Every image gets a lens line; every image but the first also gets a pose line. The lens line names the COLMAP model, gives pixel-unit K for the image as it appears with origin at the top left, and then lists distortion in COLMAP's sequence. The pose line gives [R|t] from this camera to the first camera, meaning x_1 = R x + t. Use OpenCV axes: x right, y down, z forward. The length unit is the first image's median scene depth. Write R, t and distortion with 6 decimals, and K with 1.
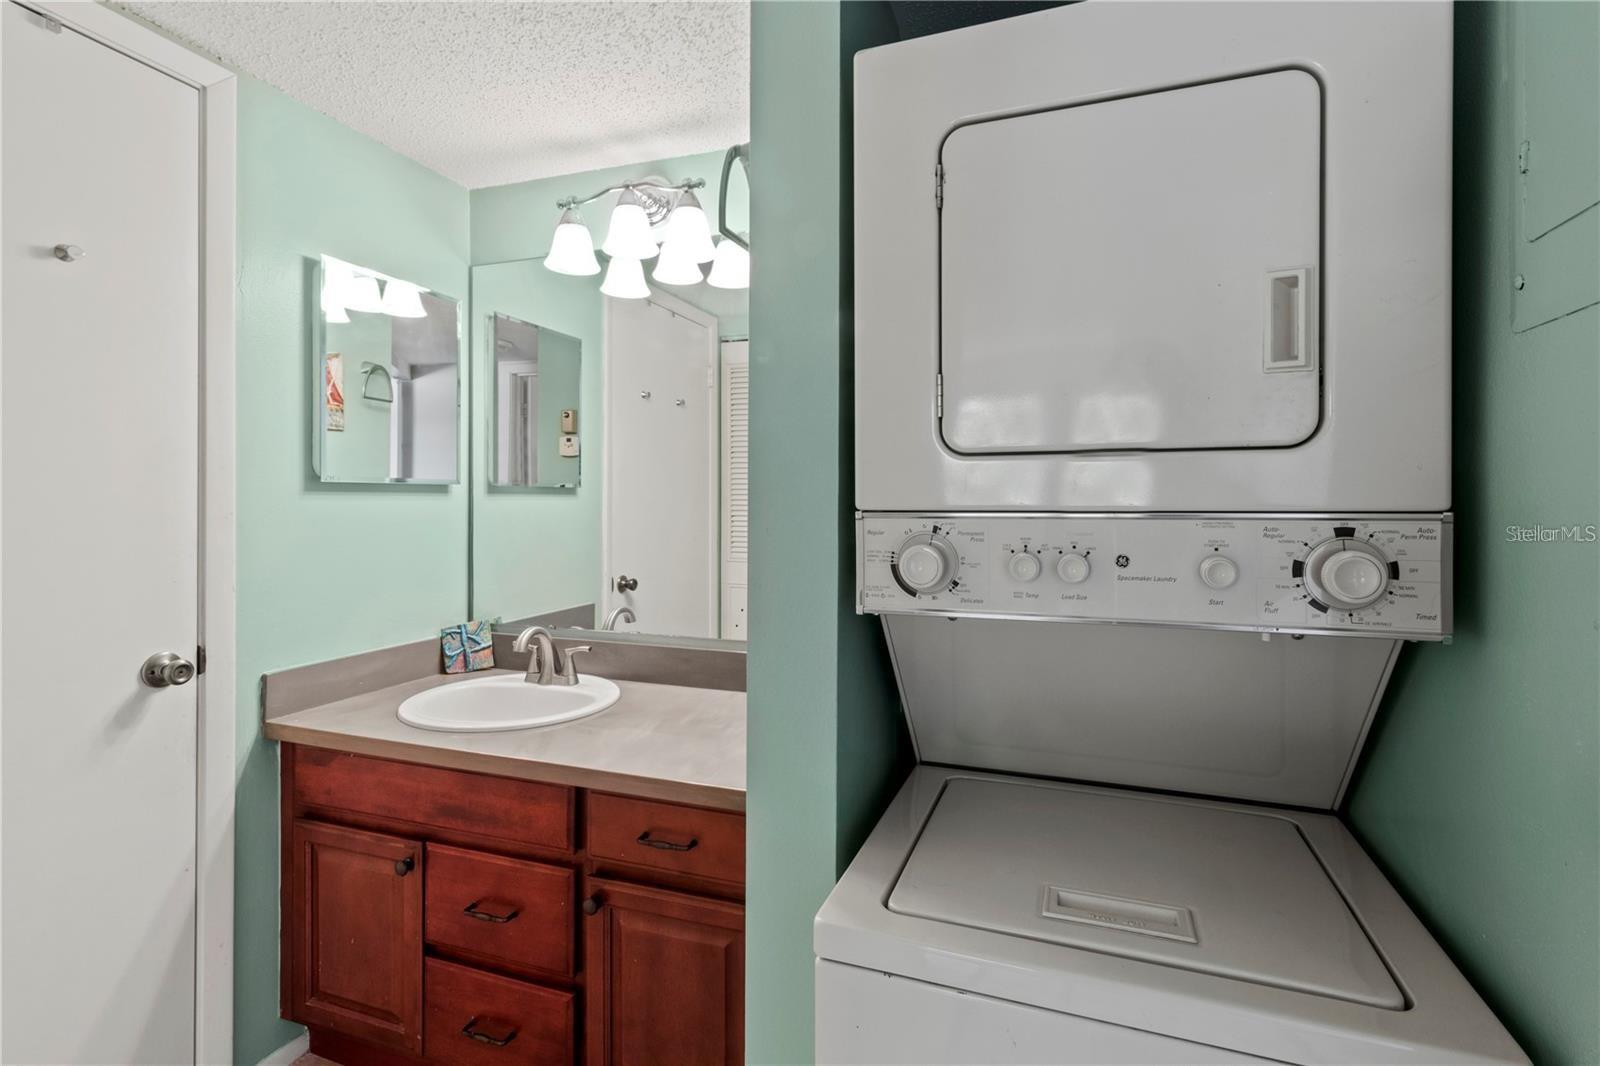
lens RADIAL K [[756.7, 0, 811.5], [0, 756.7, 510.4], [0, 0, 1]] dist [0.001084, -0.000131]
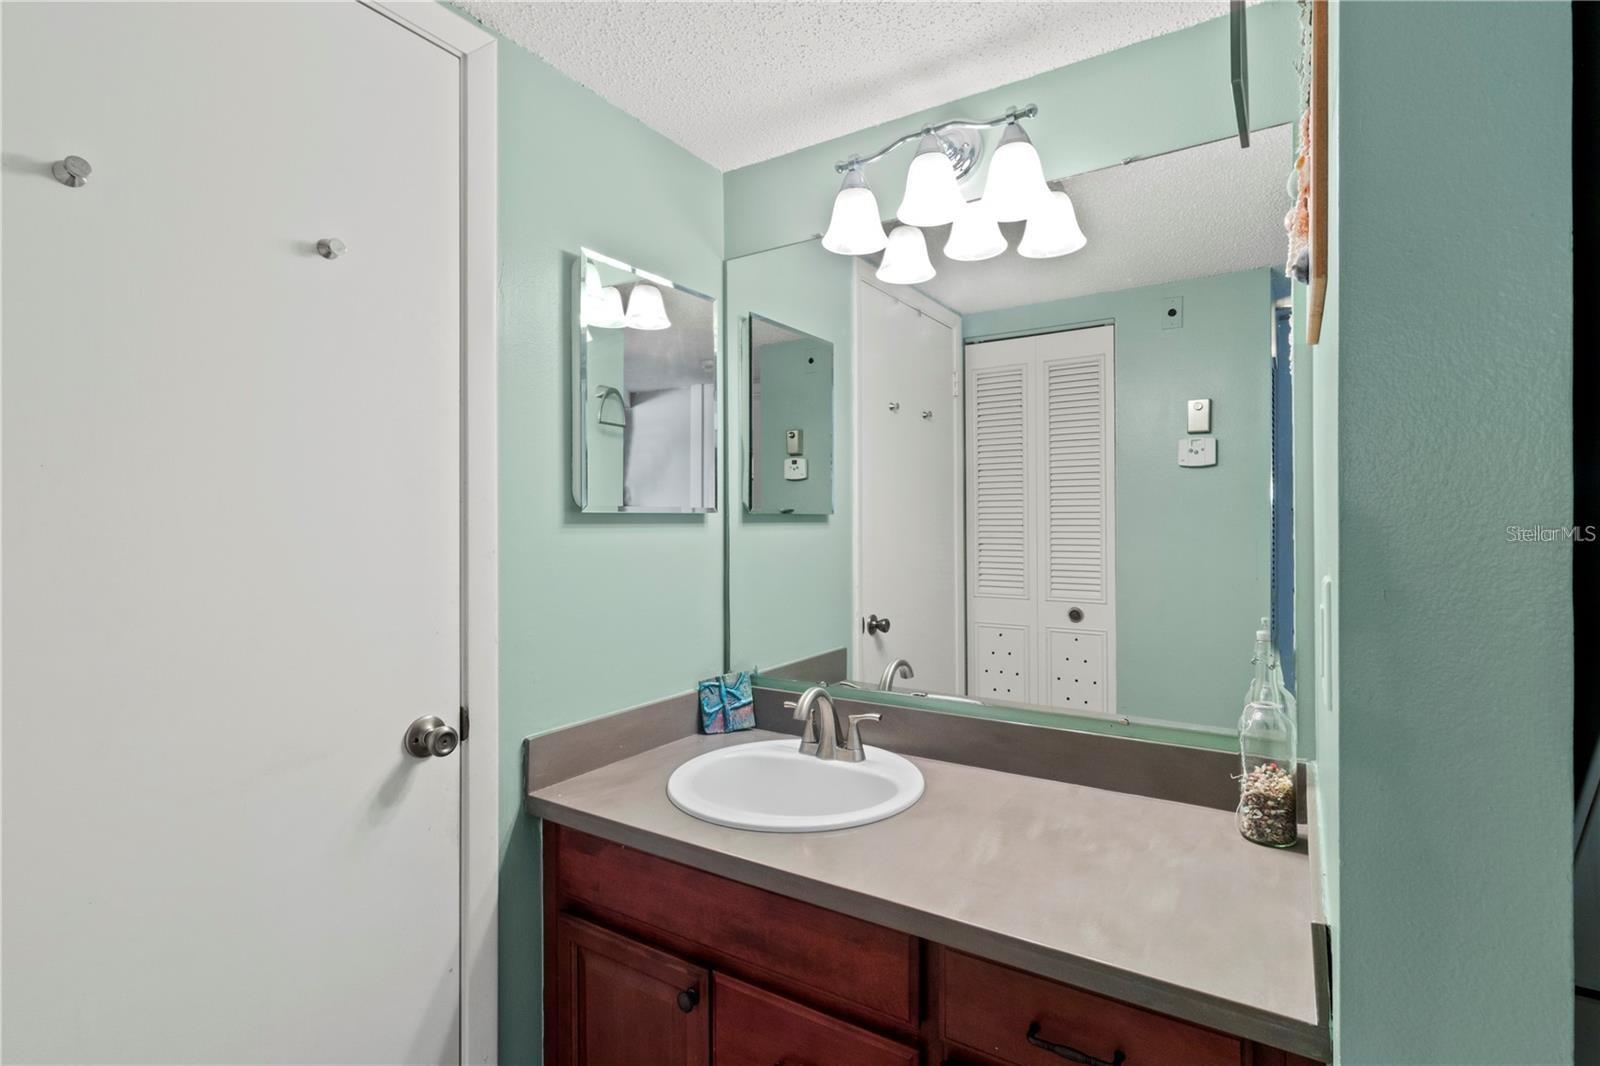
lens RADIAL K [[756.7, 0, 803.0], [0, 756.7, 527.1], [0, 0, 1]] dist [0.001084, -0.000131]
pose [[0.972256, -0.009262, -0.233736, -0.196369], [0.007532, 0.999937, -0.008295, -0.012588], [0.233798, 0.006304, 0.972265, 0.217356]]
